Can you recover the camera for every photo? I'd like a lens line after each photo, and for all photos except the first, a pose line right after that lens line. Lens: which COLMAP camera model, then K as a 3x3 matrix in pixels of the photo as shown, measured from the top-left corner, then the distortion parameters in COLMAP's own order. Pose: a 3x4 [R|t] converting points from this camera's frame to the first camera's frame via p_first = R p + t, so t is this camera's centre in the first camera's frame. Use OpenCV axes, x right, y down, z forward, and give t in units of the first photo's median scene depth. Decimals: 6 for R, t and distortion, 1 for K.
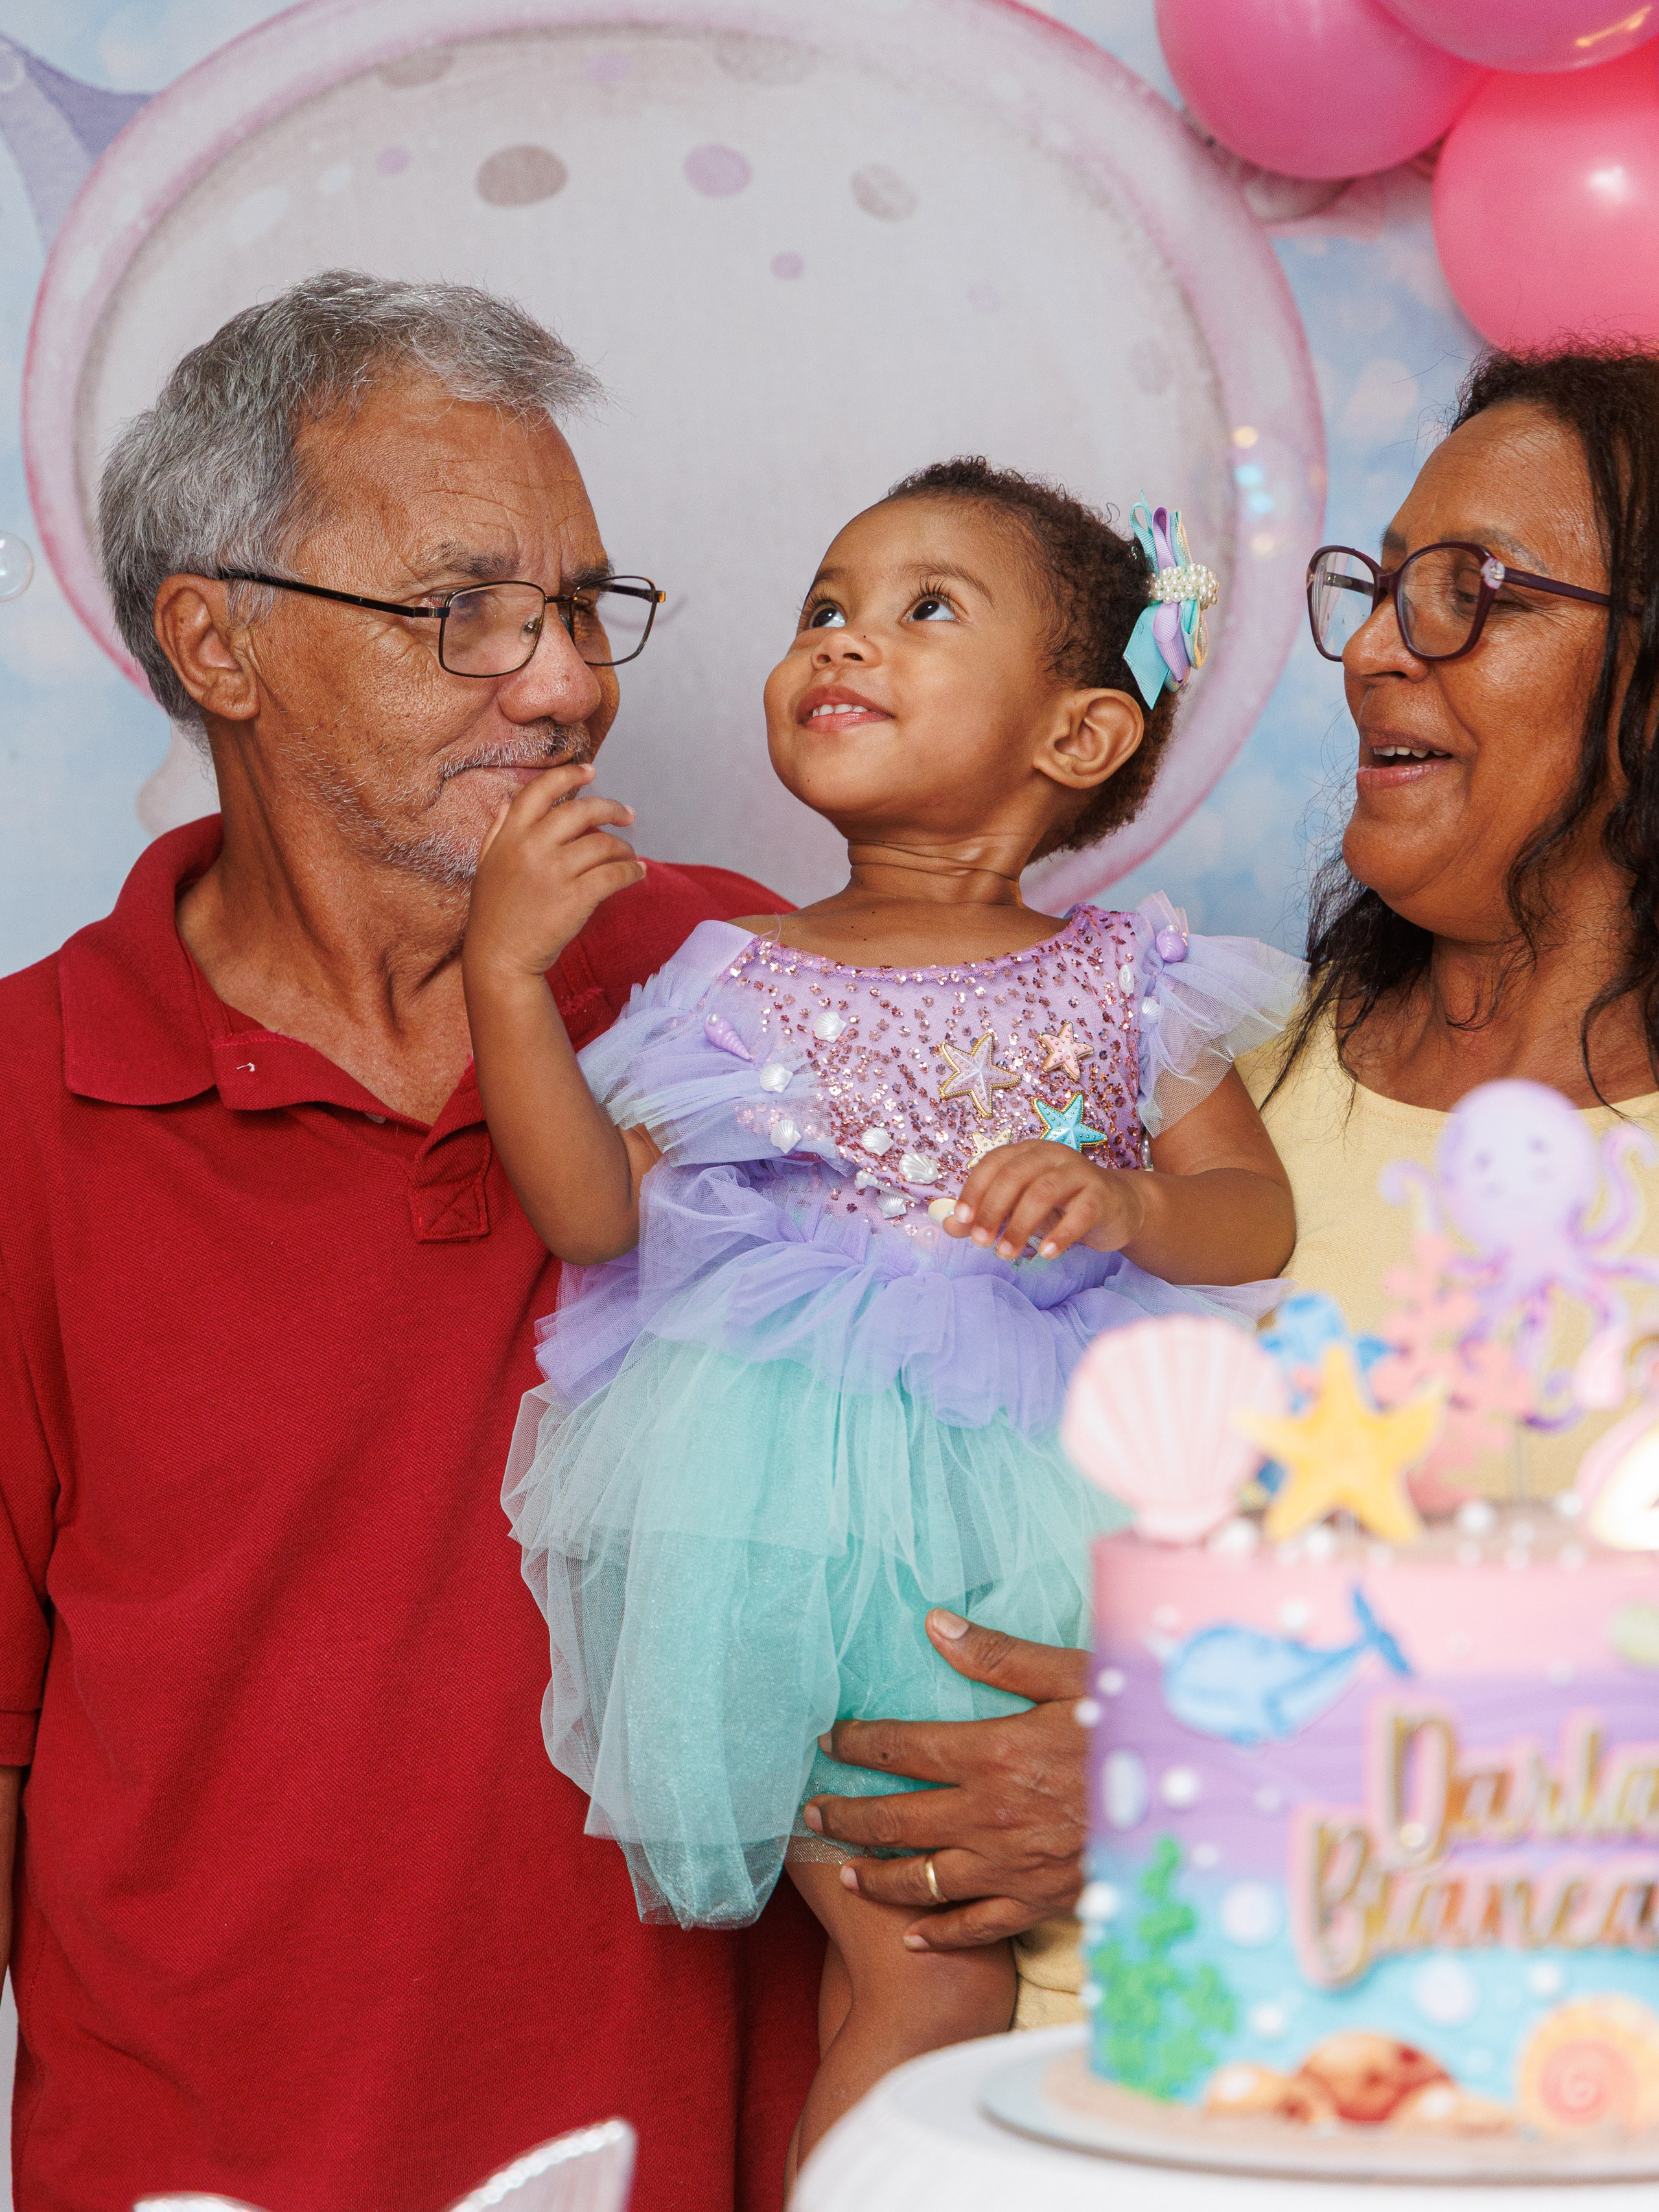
lens RADIAL K [[6641.8, 0, 806.1], [0, 6641.8, 1169.0], [0, 0, 1]] dist [0.013924, 0.000000]
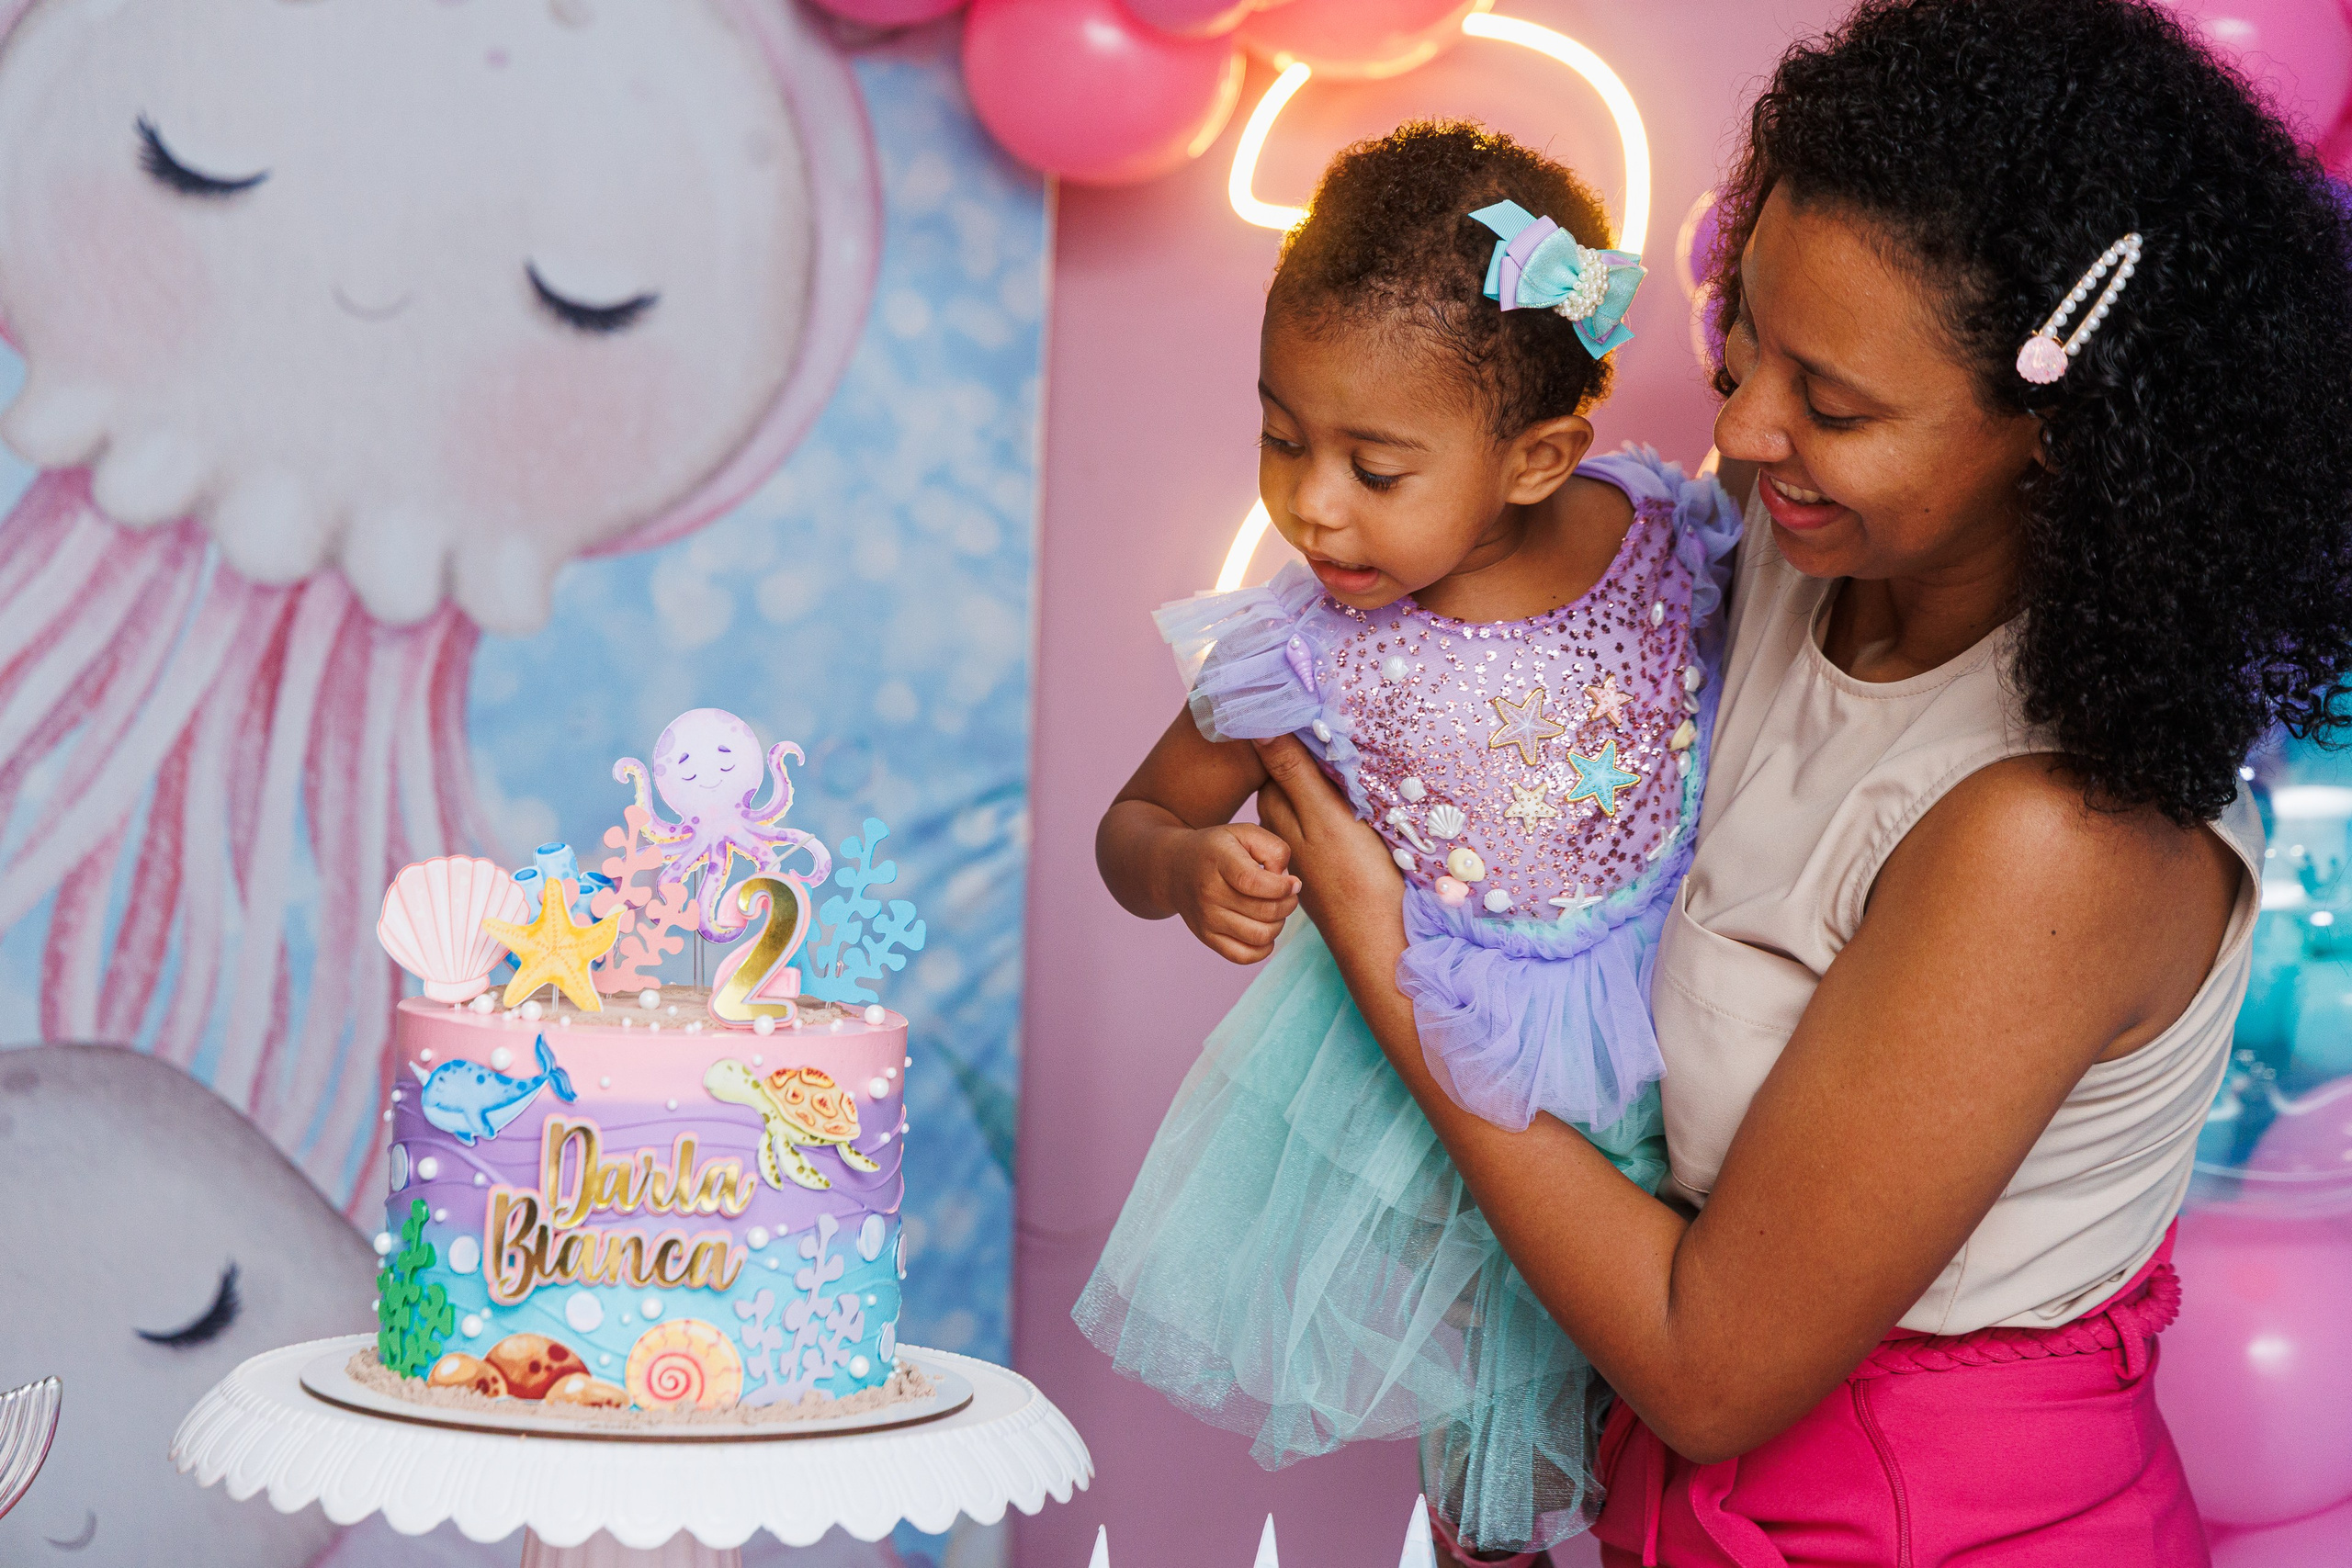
lens RADIAL K [[5486.7, 0, 1183.0], [0, 5486.7, 766.7], [0, 0, 1]] dist [0.047934, 0.000000]
pose [[0.997628, 0.052350, 0.044706, 0.101778], [-0.053019, 0.998497, 0.013911, -0.014332], [-0.043911, -0.016249, 0.998903, -0.148050]]
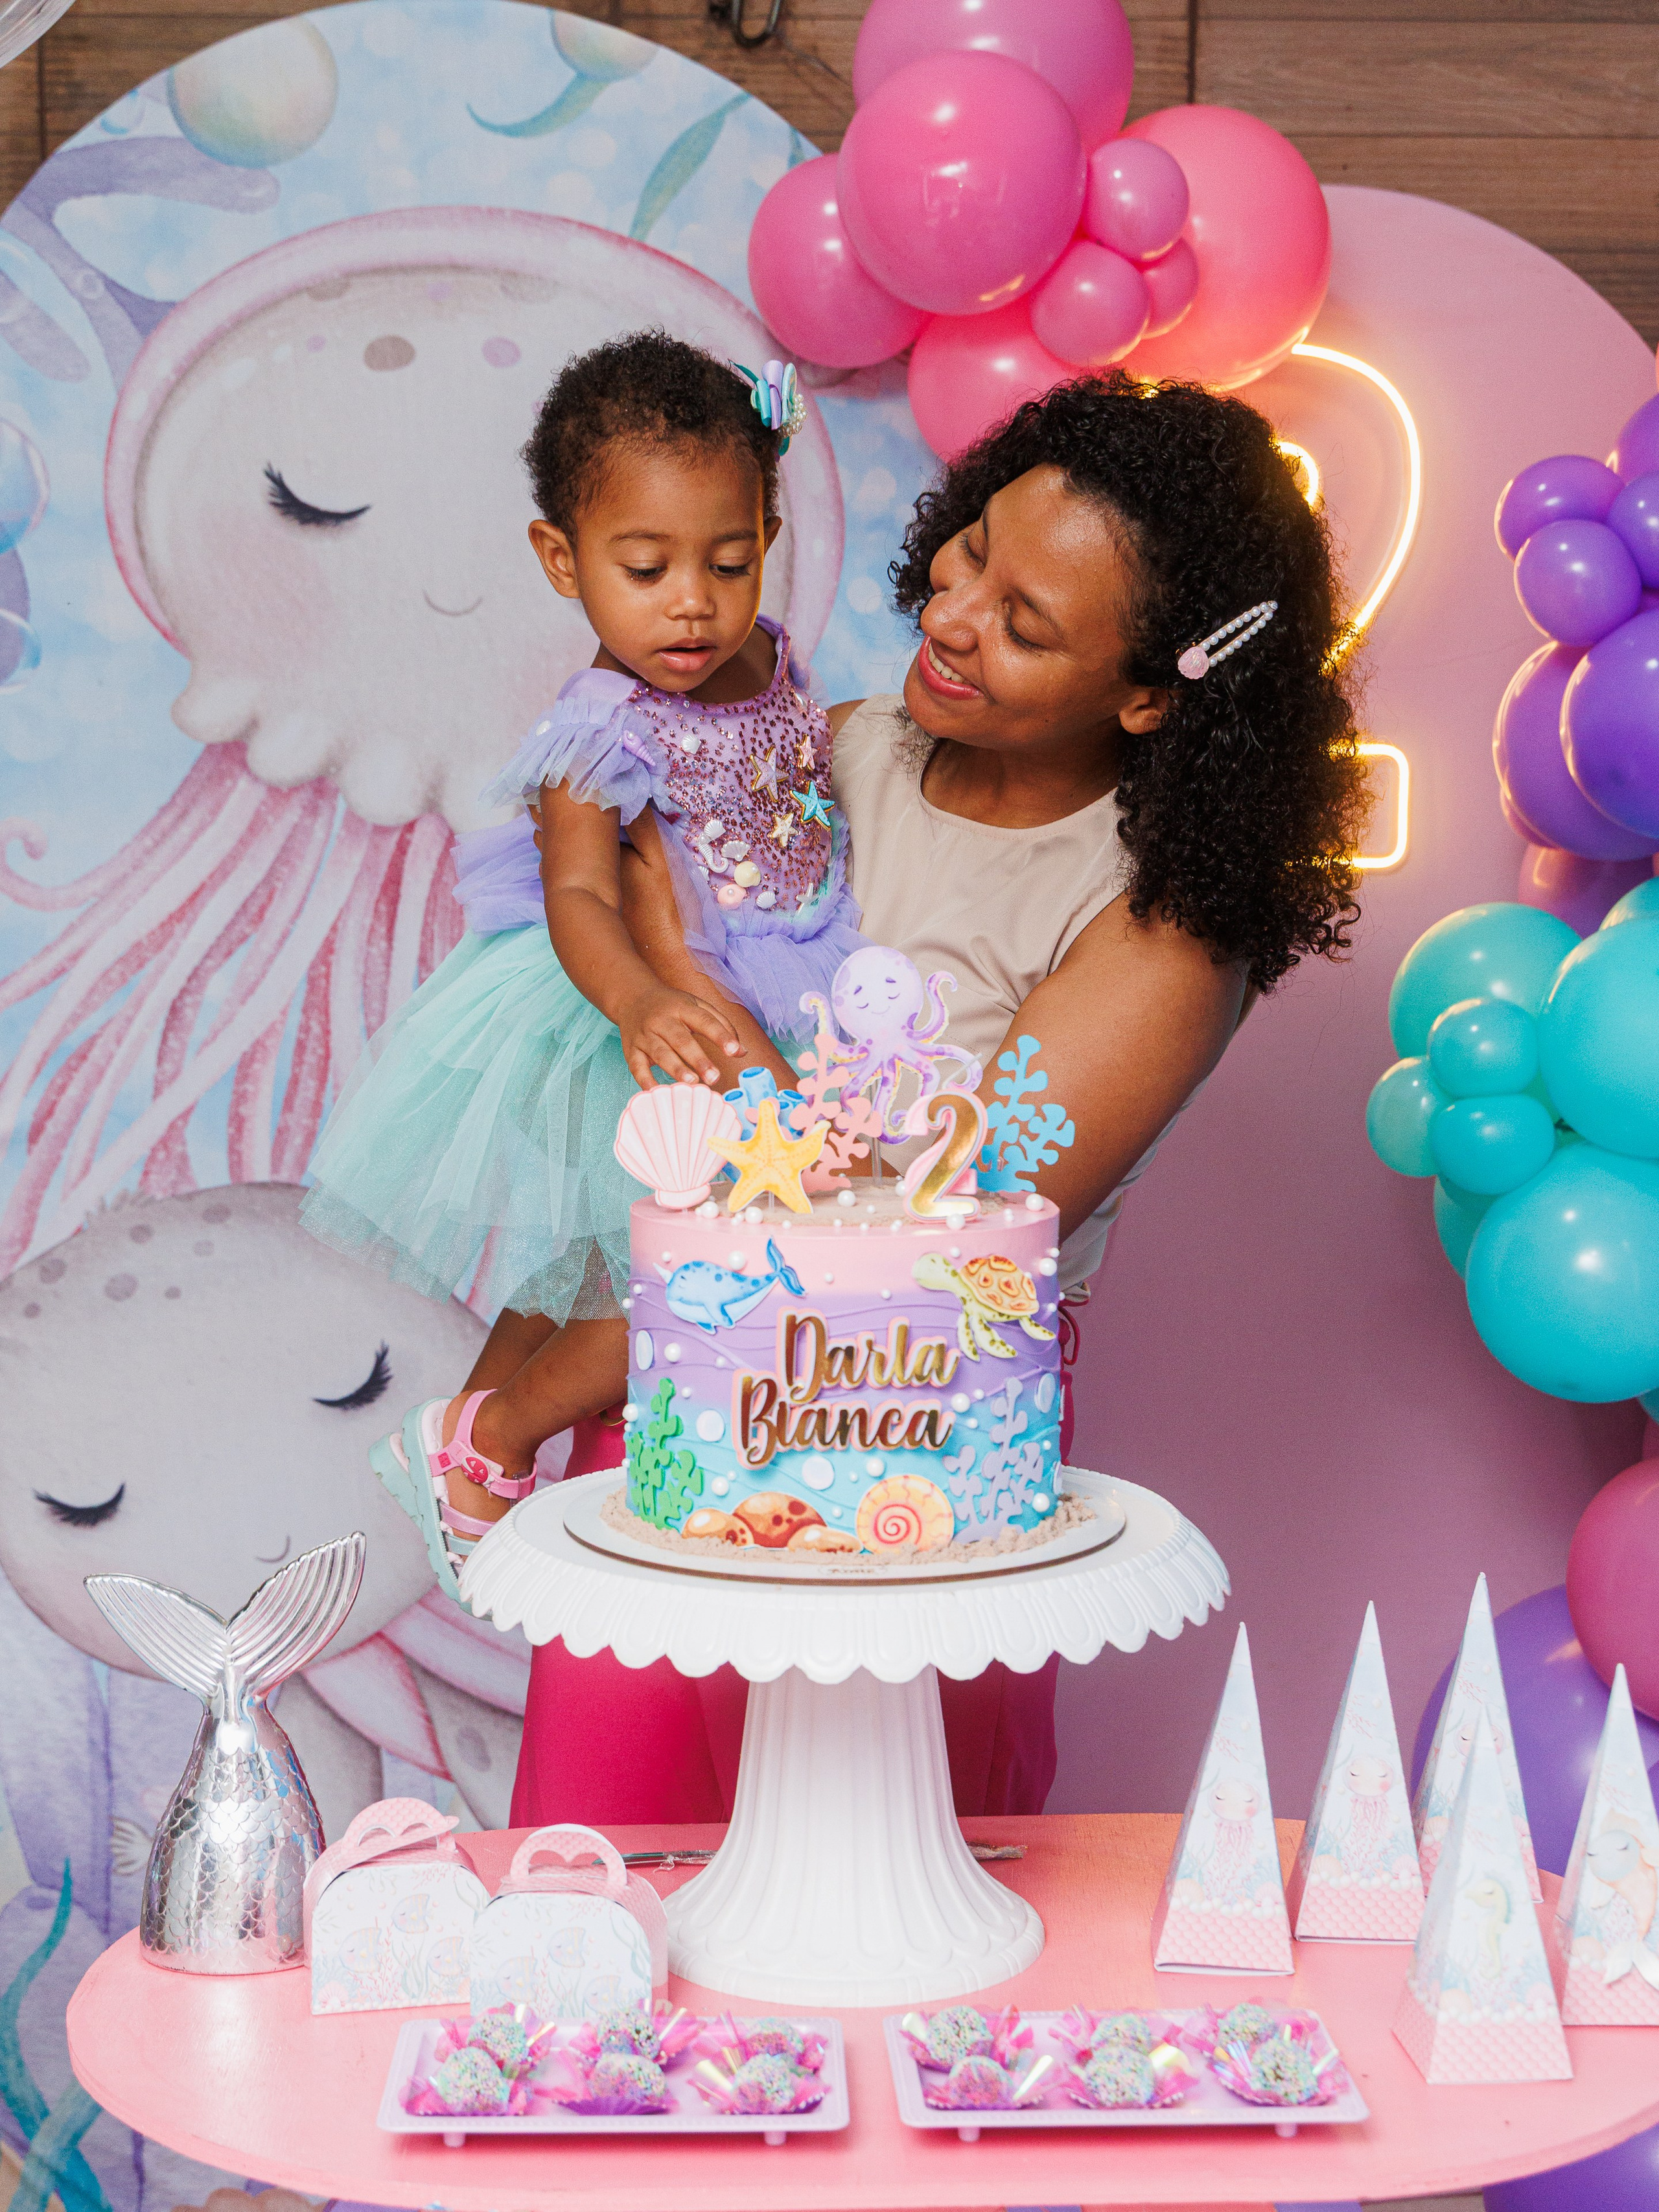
lens RADIAL K [[3570.4, 0, 772.9], [0, 3570.4, 1158.5], [0, 0, 1]] dist [0.031517, 0.000000]
pose [[0.999422, 0.009097, 0.032770, 0.031499], [-0.012098, 0.995633, 0.092562, -0.028134], [-0.031785, -0.092905, 0.995168, 0.038403]]
